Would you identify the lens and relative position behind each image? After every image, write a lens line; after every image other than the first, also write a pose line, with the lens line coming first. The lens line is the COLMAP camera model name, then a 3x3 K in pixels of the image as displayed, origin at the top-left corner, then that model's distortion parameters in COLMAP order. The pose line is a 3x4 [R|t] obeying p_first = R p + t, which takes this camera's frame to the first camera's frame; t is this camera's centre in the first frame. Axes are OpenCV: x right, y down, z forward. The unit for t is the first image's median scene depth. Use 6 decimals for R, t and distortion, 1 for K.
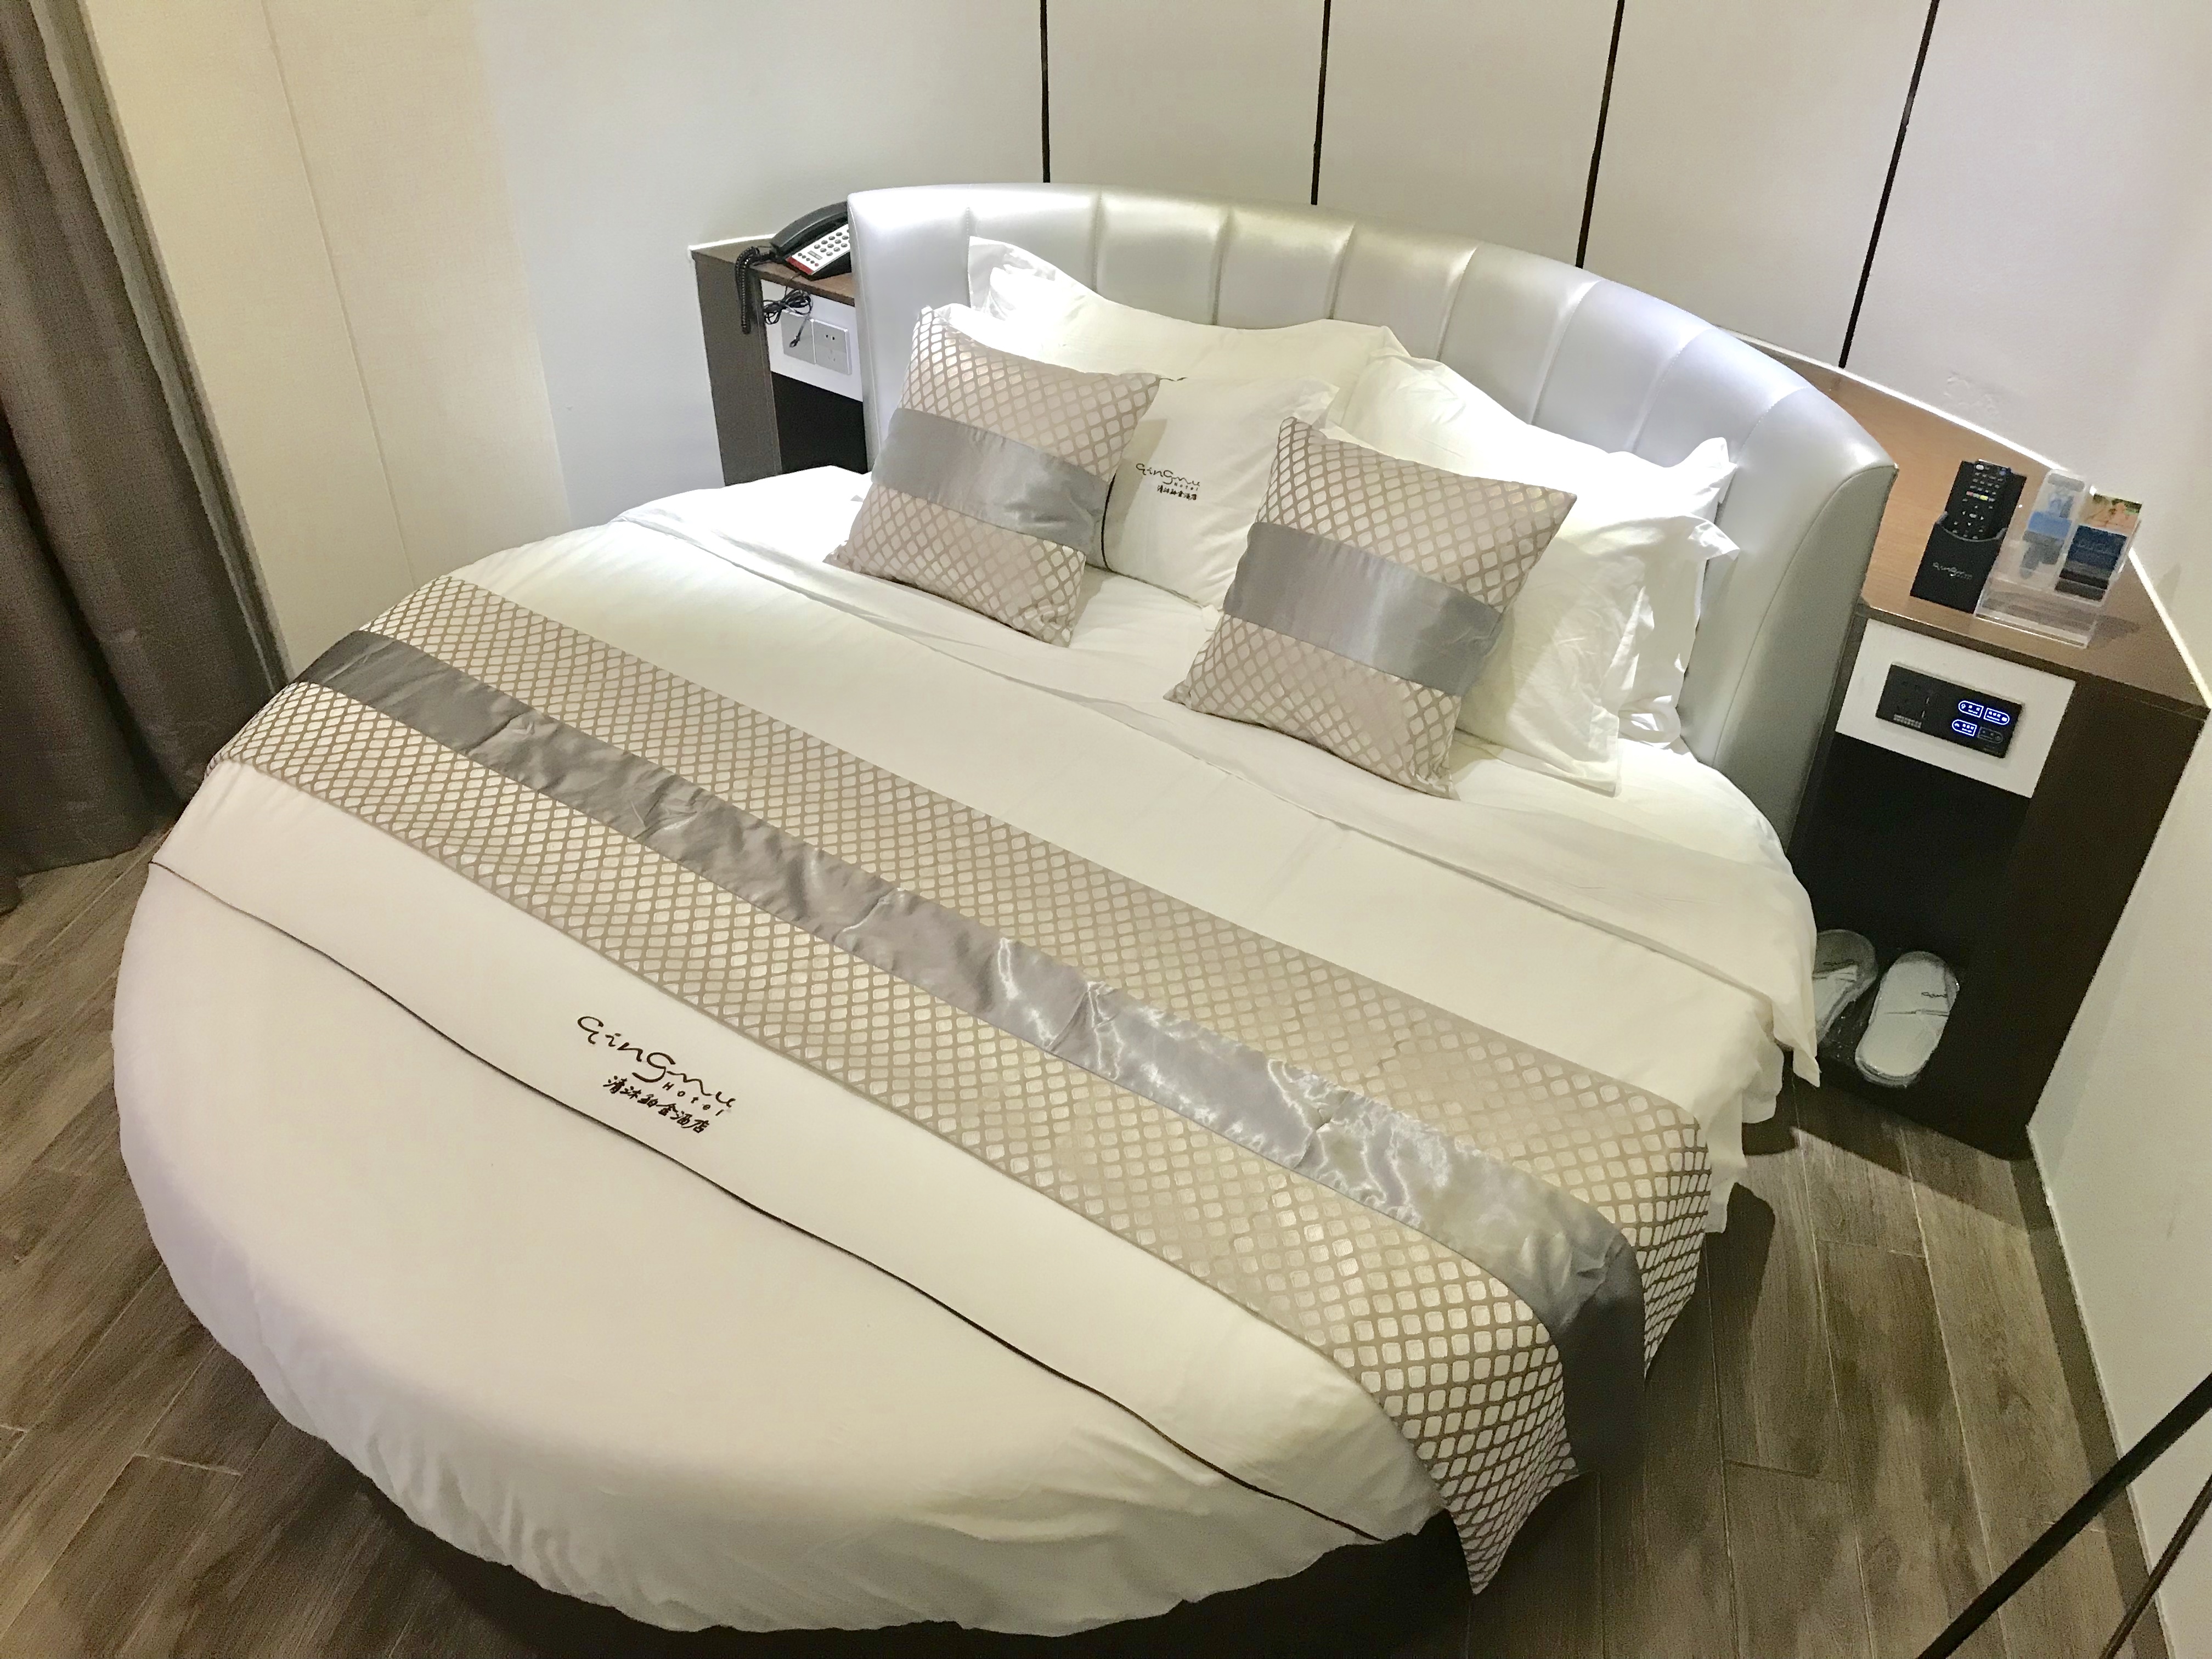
lens RADIAL K [[1845.2, 0, 1104.4], [0, 1845.2, 827.9], [0, 0, 1]] dist [0.041894, -0.021699]
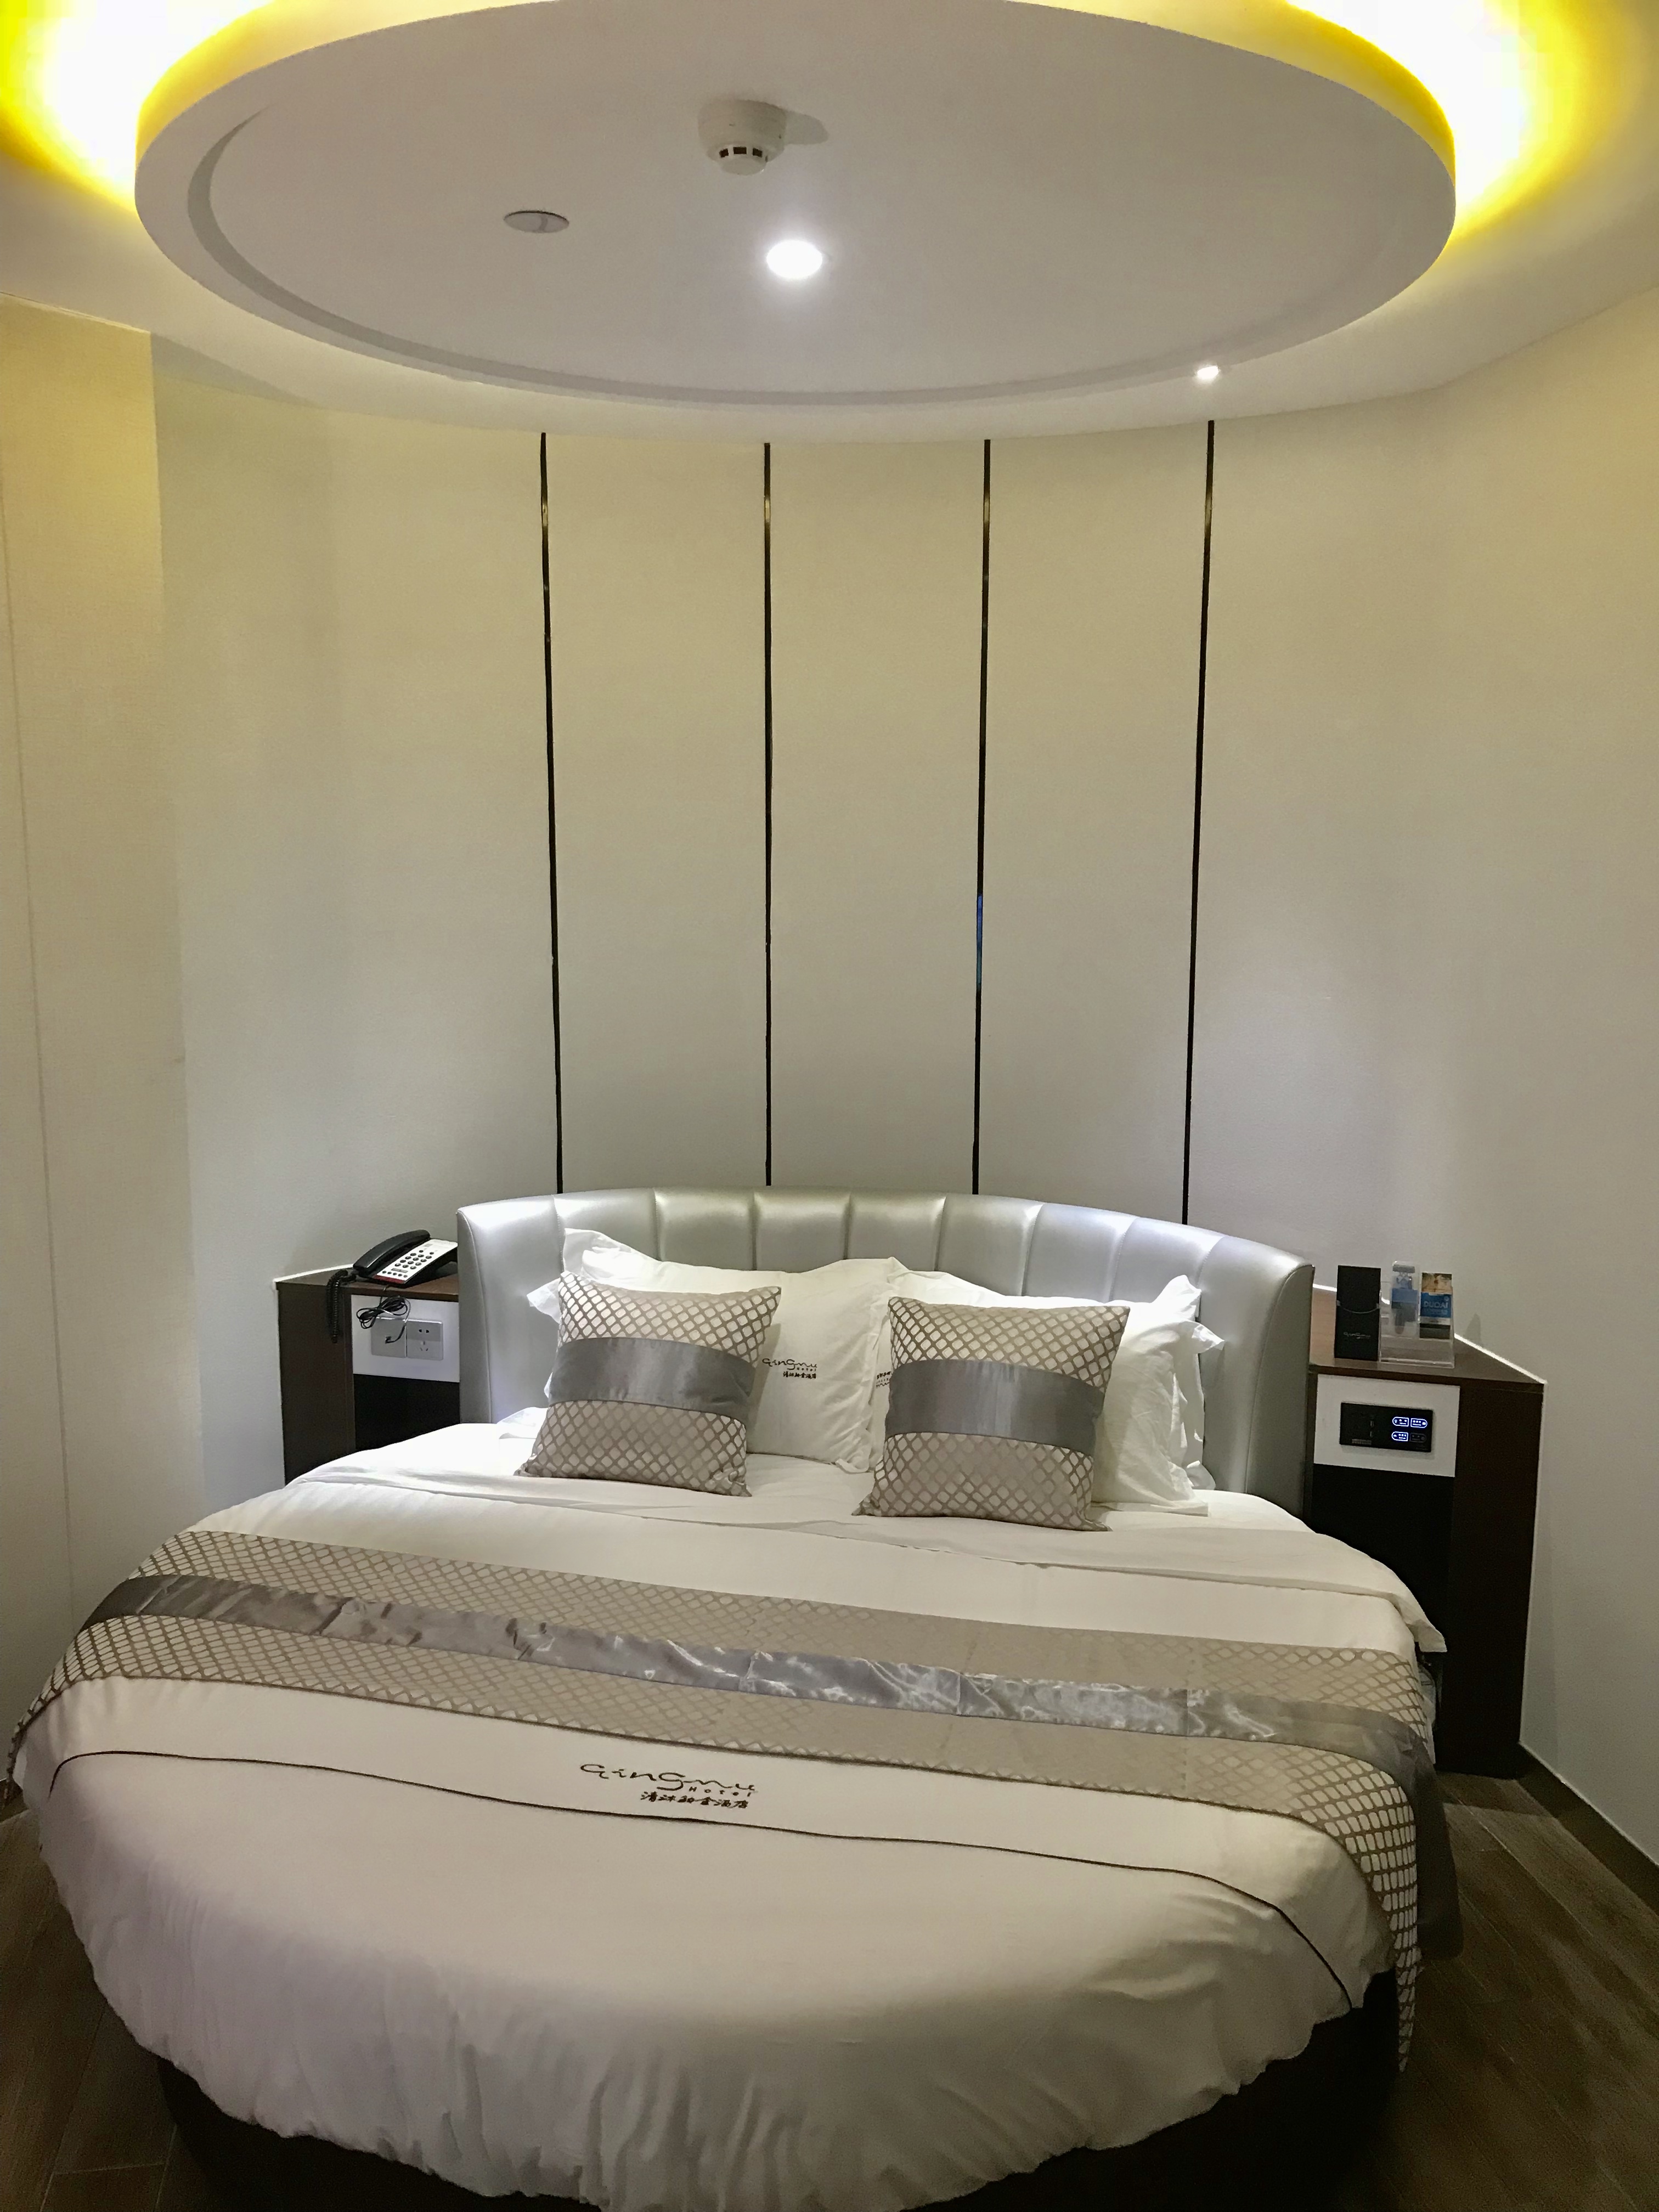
lens RADIAL K [[1845.2, 0, 837.9], [0, 1845.2, 1105.3], [0, 0, 1]] dist [0.041894, -0.021699]
pose [[0.926259, -0.057975, 0.372401, -0.454391], [0.221730, 0.882829, -0.414064, 0.213961], [-0.304761, 0.466103, 0.830583, -0.181645]]
